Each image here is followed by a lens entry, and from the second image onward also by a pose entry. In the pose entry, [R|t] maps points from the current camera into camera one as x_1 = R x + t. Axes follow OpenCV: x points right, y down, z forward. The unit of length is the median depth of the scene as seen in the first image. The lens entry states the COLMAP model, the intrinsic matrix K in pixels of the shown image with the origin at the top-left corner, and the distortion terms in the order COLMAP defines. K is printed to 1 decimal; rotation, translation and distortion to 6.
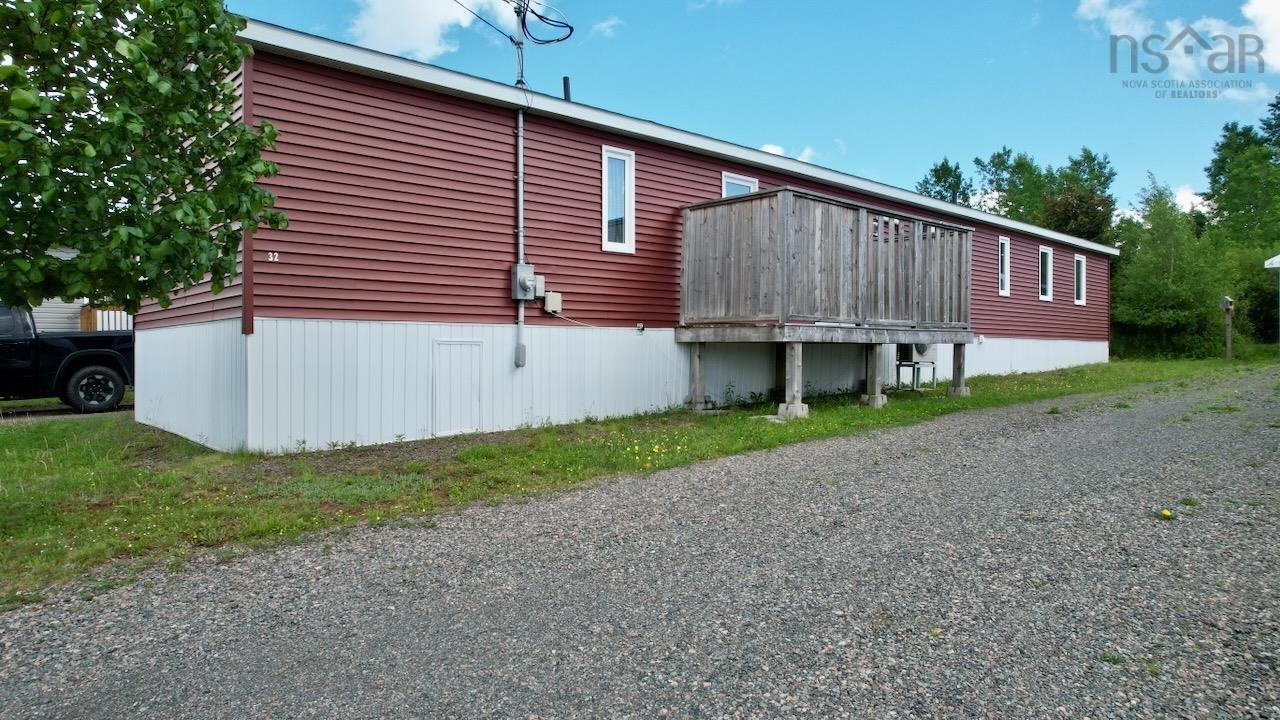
lens RADIAL K [[807.8, 0, 640.0], [0, 807.8, 360.0], [0, 0, 1]] dist [-0.052831, 0.025506]
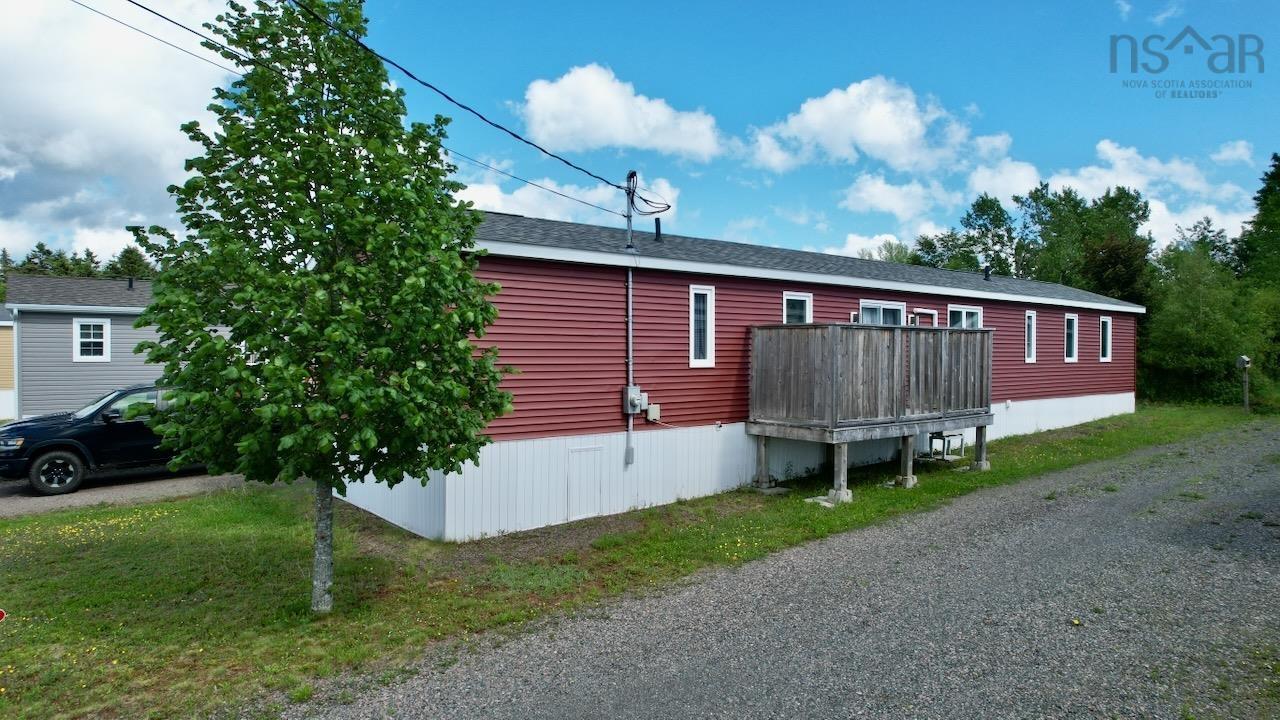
lens RADIAL K [[805.1, 0, 645.2], [0, 805.1, 358.5], [0, 0, 1]] dist [-0.060906, 0.043865]
pose [[0.998457, 0.002454, -0.055476, -0.048584], [-0.002775, 0.999980, -0.005712, -0.147193], [0.055461, 0.005857, 0.998444, -0.286079]]
